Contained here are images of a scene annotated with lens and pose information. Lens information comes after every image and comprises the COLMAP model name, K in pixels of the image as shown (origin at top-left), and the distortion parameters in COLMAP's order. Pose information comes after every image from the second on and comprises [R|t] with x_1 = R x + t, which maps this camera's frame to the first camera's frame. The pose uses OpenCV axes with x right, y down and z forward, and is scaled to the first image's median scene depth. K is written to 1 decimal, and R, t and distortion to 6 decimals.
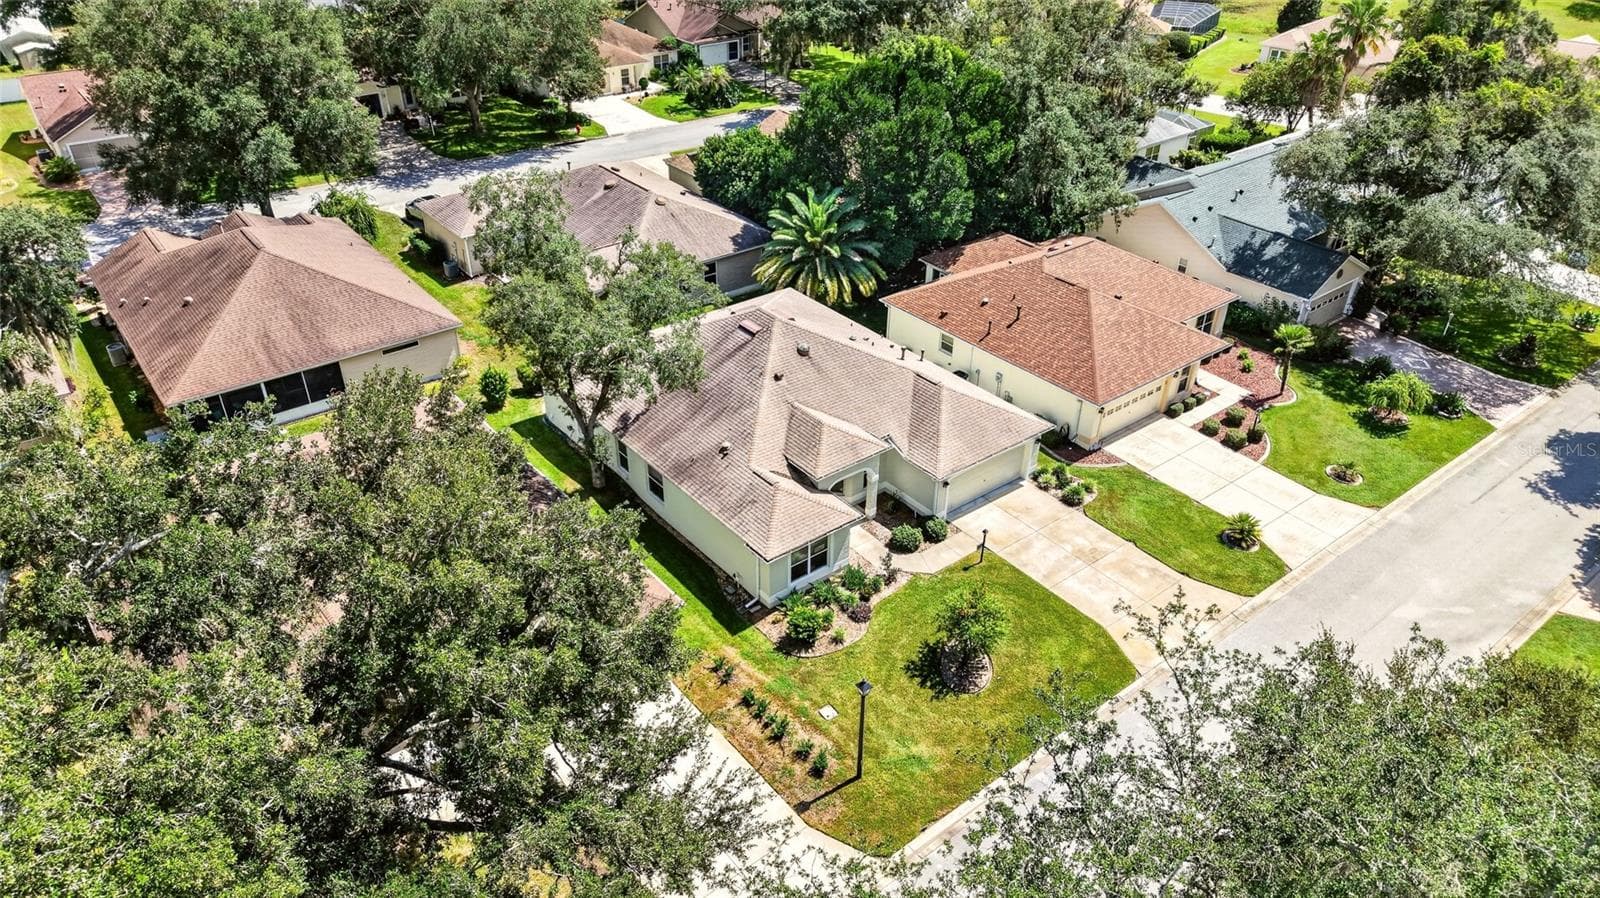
lens RADIAL K [[1074.9, 0, 796.4], [0, 1074.9, 445.9], [0, 0, 1]] dist [0.011328, -0.011066]
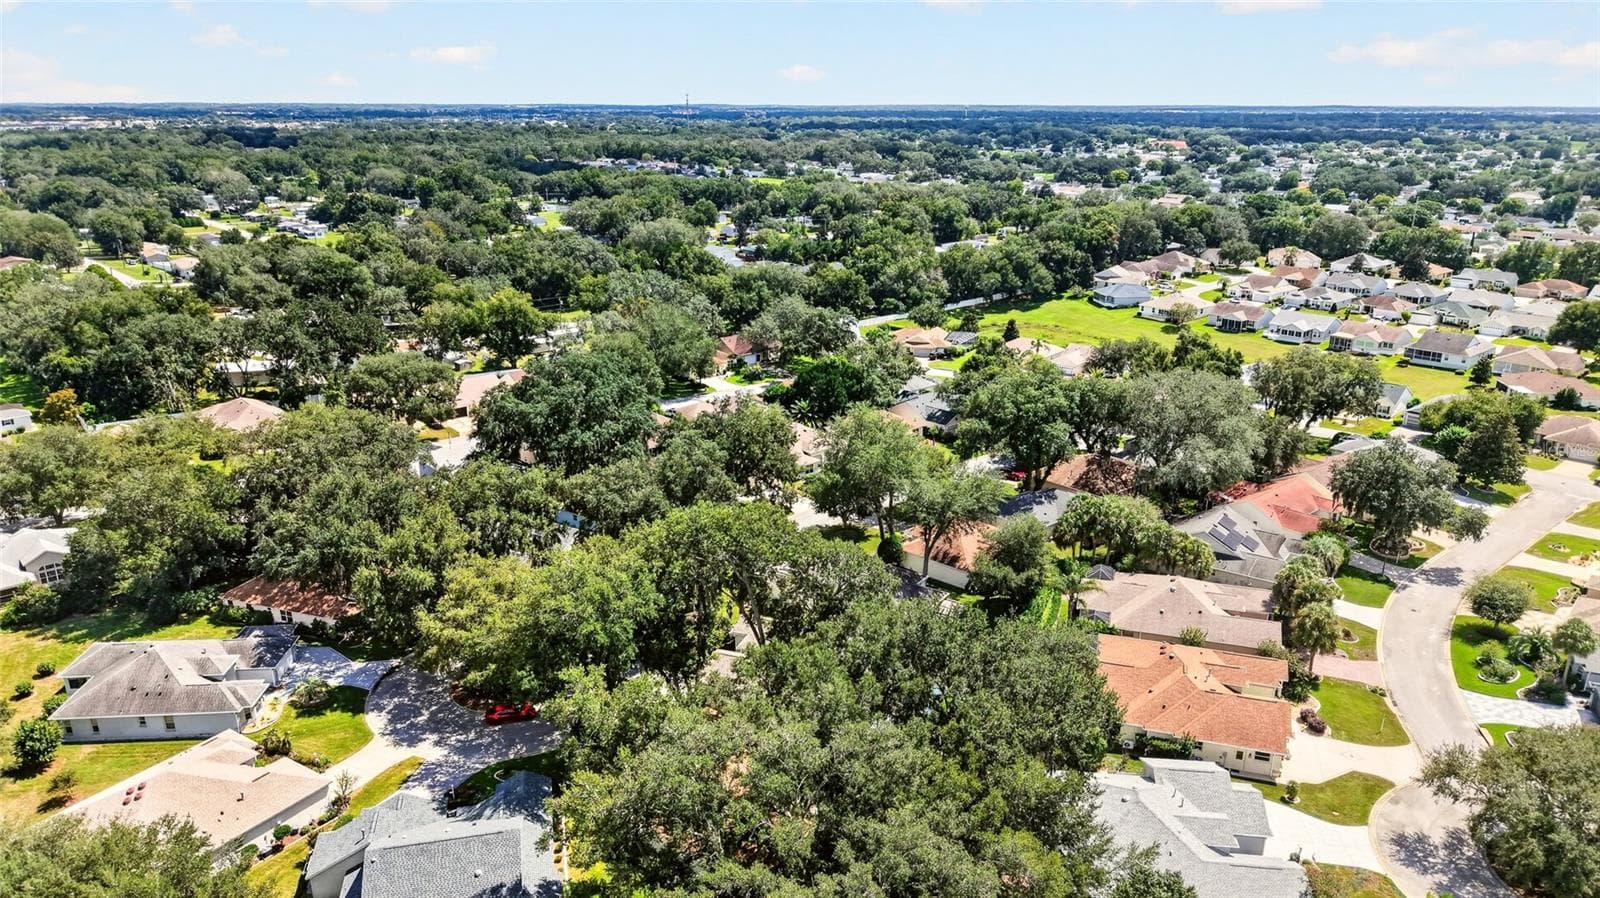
lens RADIAL K [[1074.9, 0, 799.1], [0, 1074.9, 447.1], [0, 0, 1]] dist [0.011328, -0.011066]
pose [[0.998879, -0.020590, 0.042622, -0.149574], [0.030739, 0.966904, -0.253283, 0.807520], [-0.035997, 0.254310, 0.966453, -2.362272]]
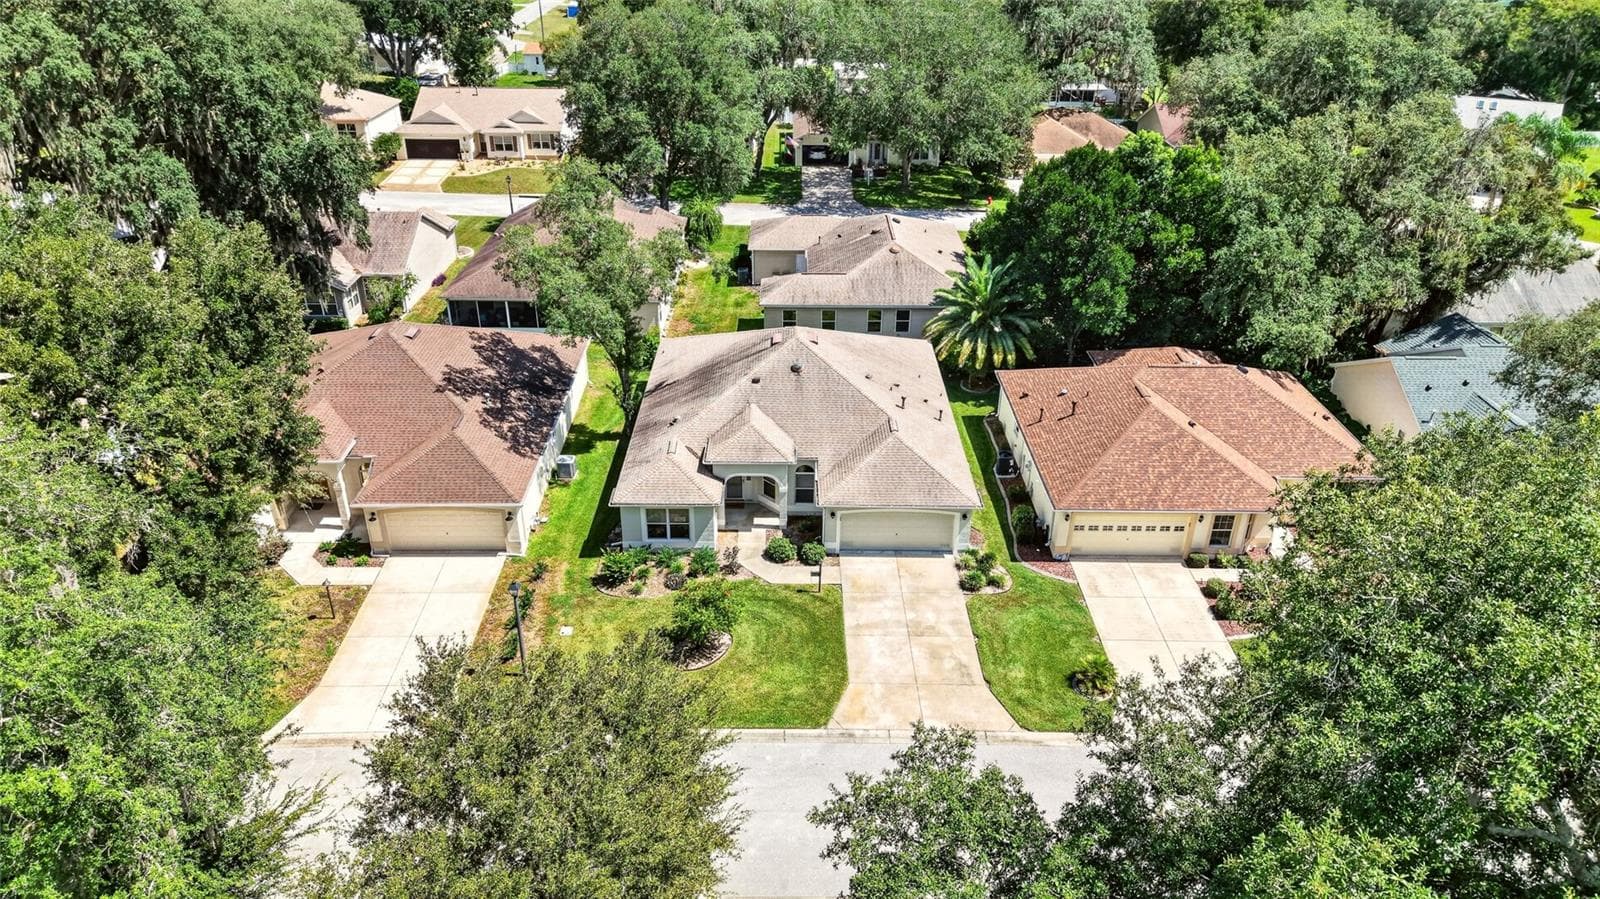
lens RADIAL K [[1074.9, 0, 799.7], [0, 1074.9, 458.3], [0, 0, 1]] dist [0.011328, -0.011066]
pose [[0.786275, 0.287489, -0.546921, 0.491173], [-0.332578, 0.942913, 0.017515, -0.017269], [0.520734, 0.168122, 0.837001, 0.085251]]
